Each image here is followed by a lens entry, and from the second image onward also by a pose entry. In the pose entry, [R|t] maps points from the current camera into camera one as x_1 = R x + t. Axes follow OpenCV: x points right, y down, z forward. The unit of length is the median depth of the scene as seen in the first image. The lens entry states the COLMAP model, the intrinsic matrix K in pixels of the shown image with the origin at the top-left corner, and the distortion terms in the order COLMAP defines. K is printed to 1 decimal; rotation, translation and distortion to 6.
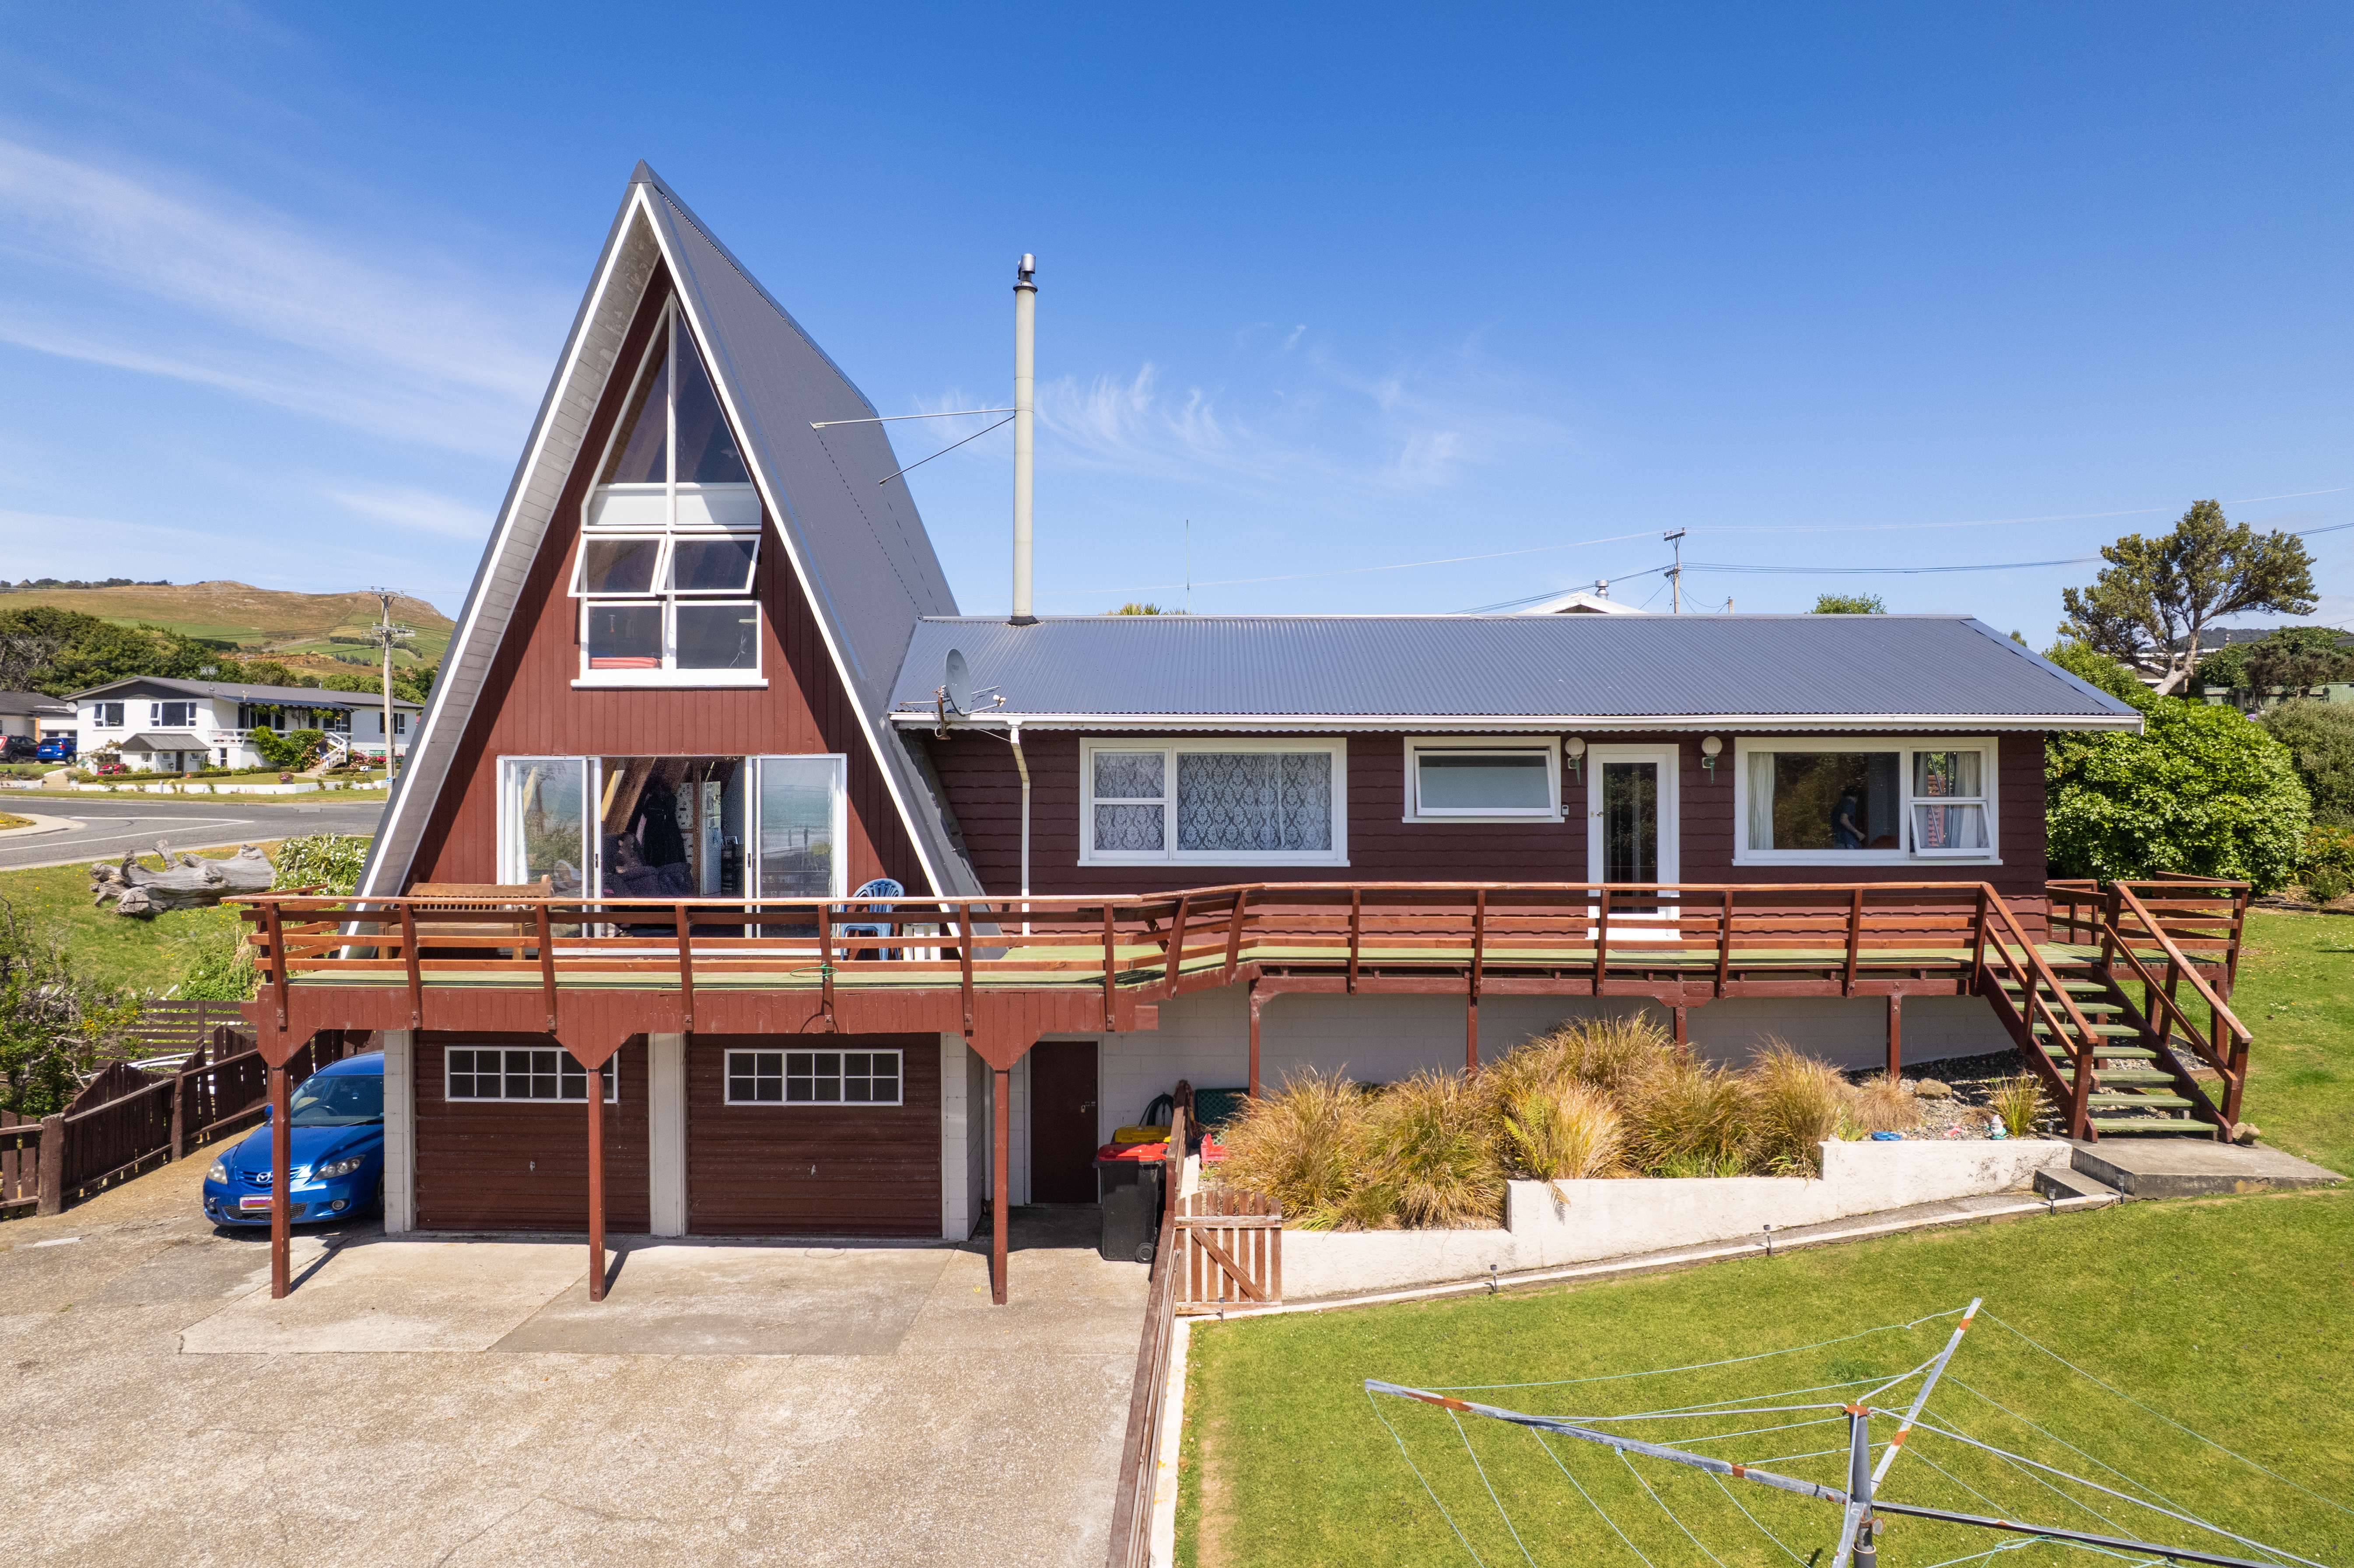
lens RADIAL K [[1501.8, 0, 1172.9], [0, 1501.8, 781.3], [0, 0, 1]] dist [-0.041920, 0.013620]
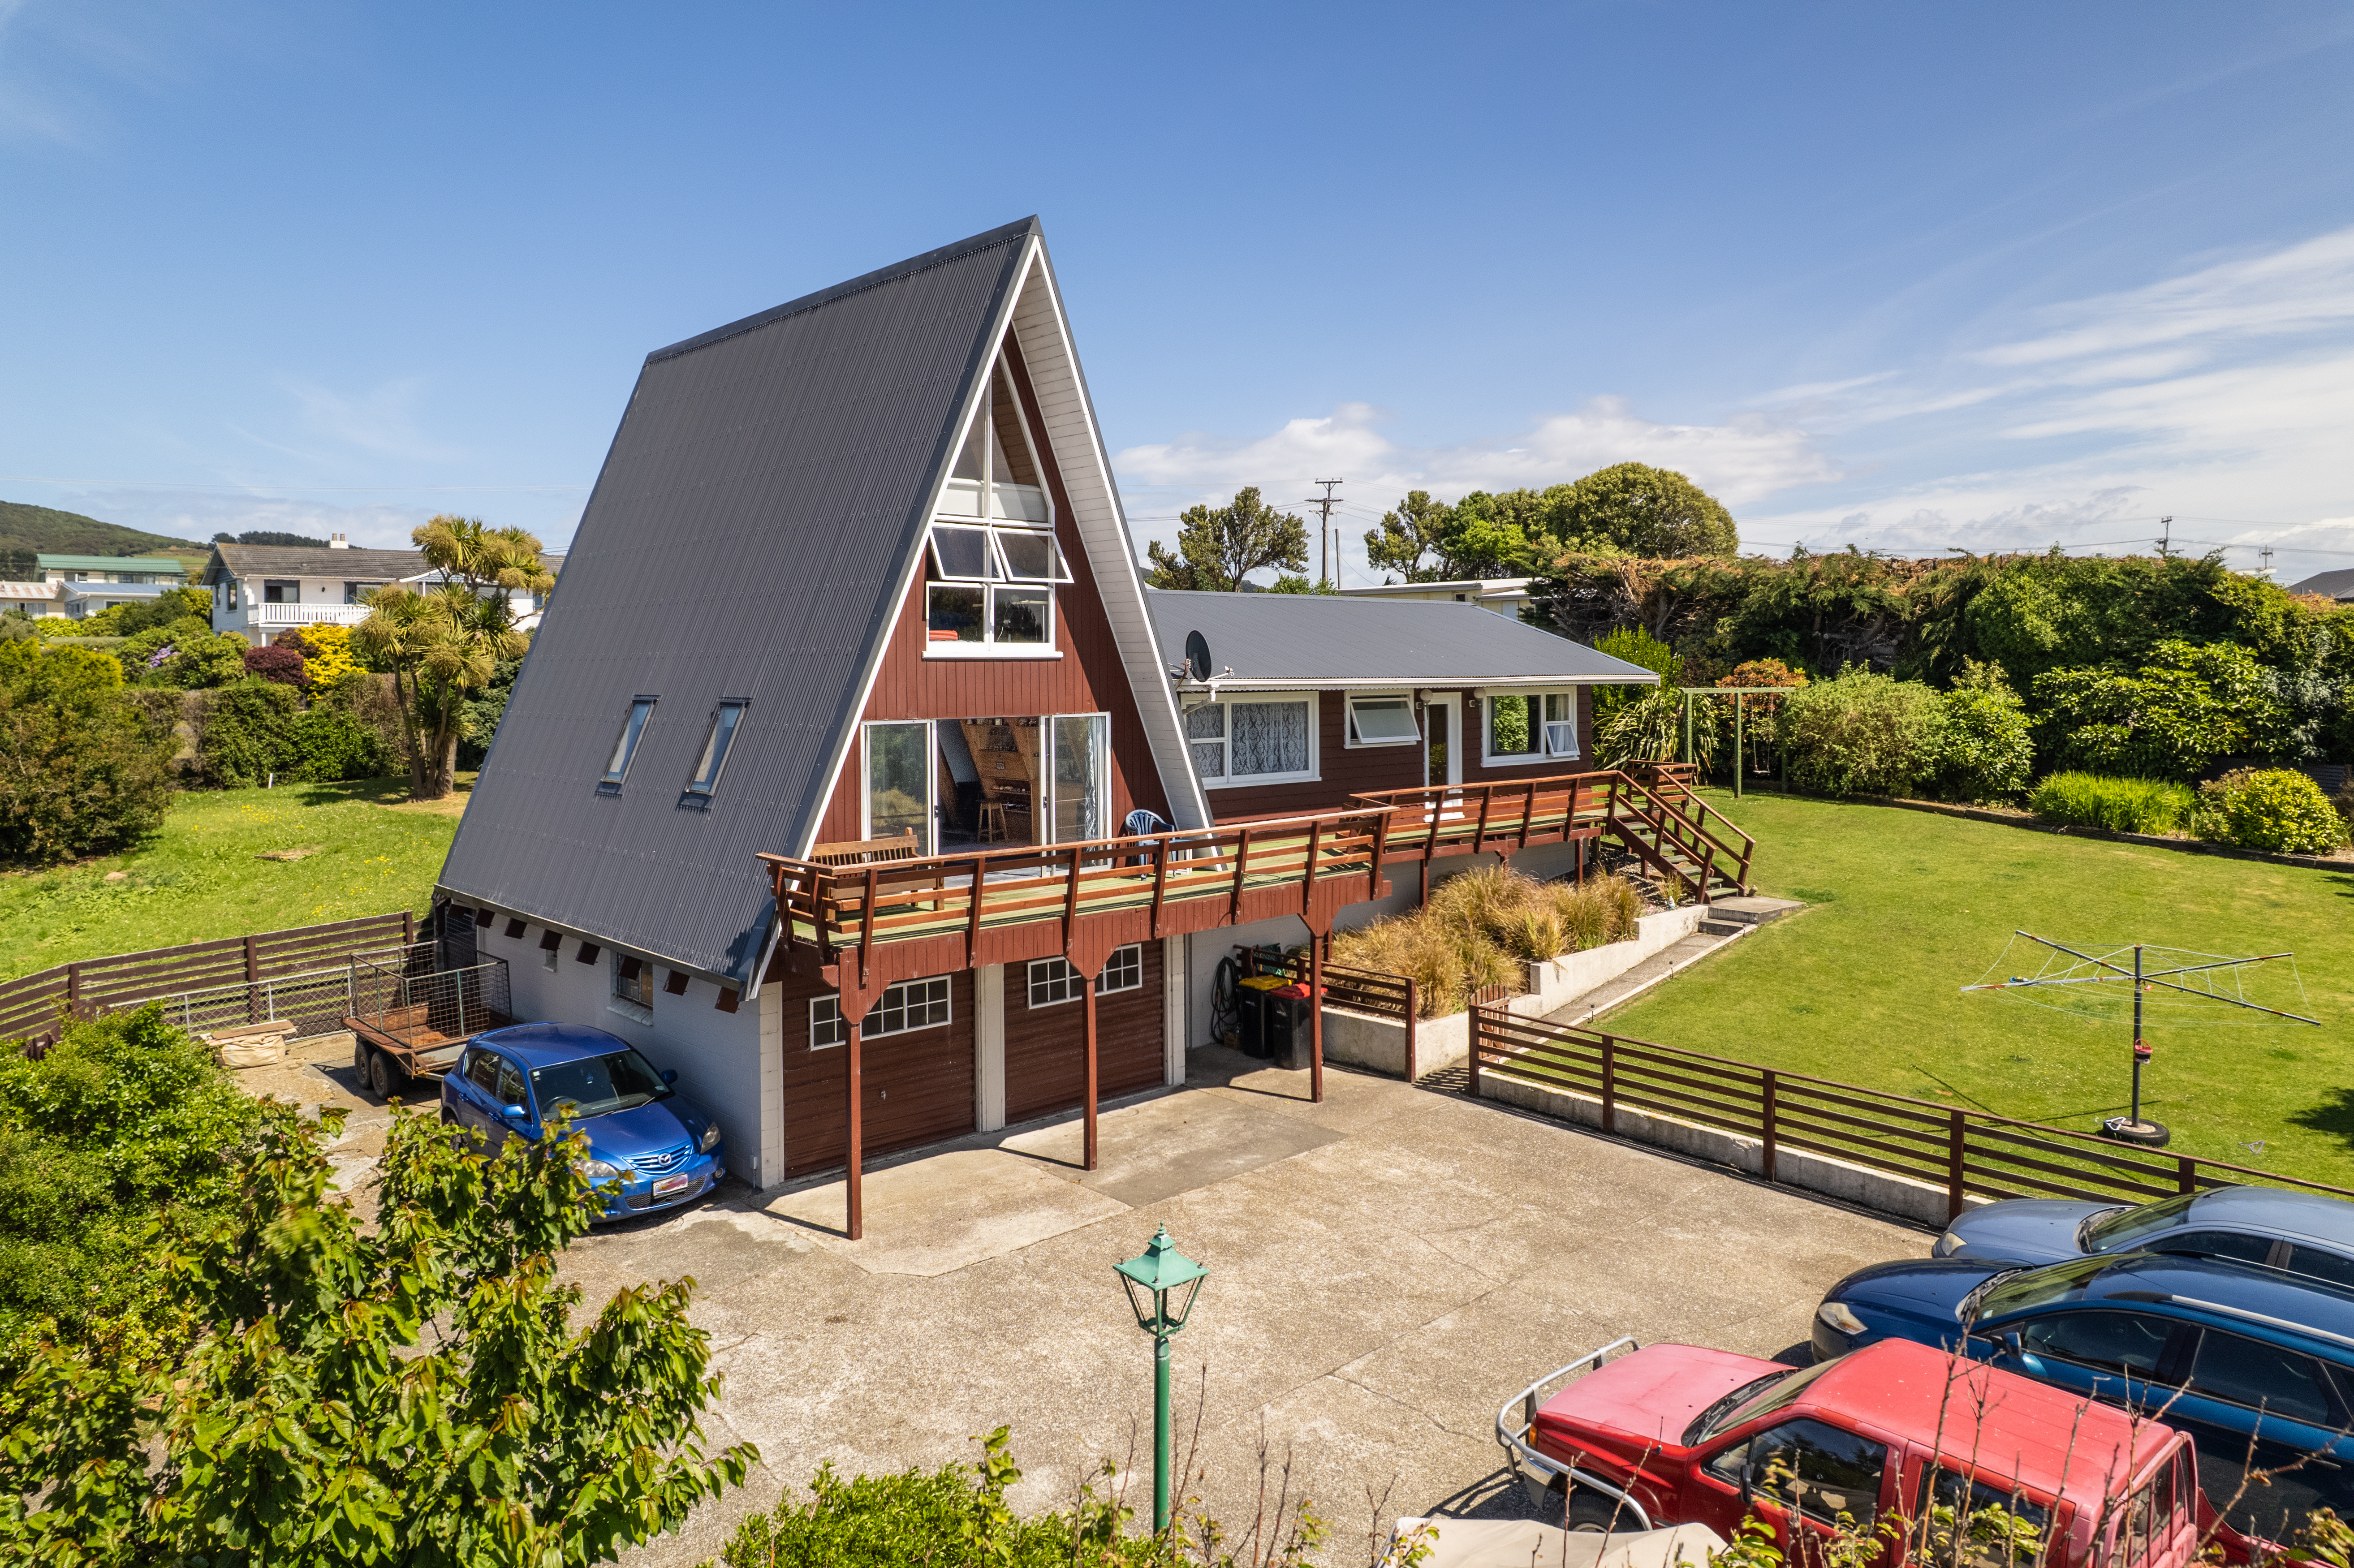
lens RADIAL K [[1501.9, 0, 1185.5], [0, 1501.9, 768.0], [0, 0, 1]] dist [-0.041920, 0.013620]
pose [[0.727271, -0.046427, 0.684778, -1.020397], [0.005481, 0.998071, 0.061847, -0.049876], [-0.686328, -0.041226, 0.726122, 0.056493]]
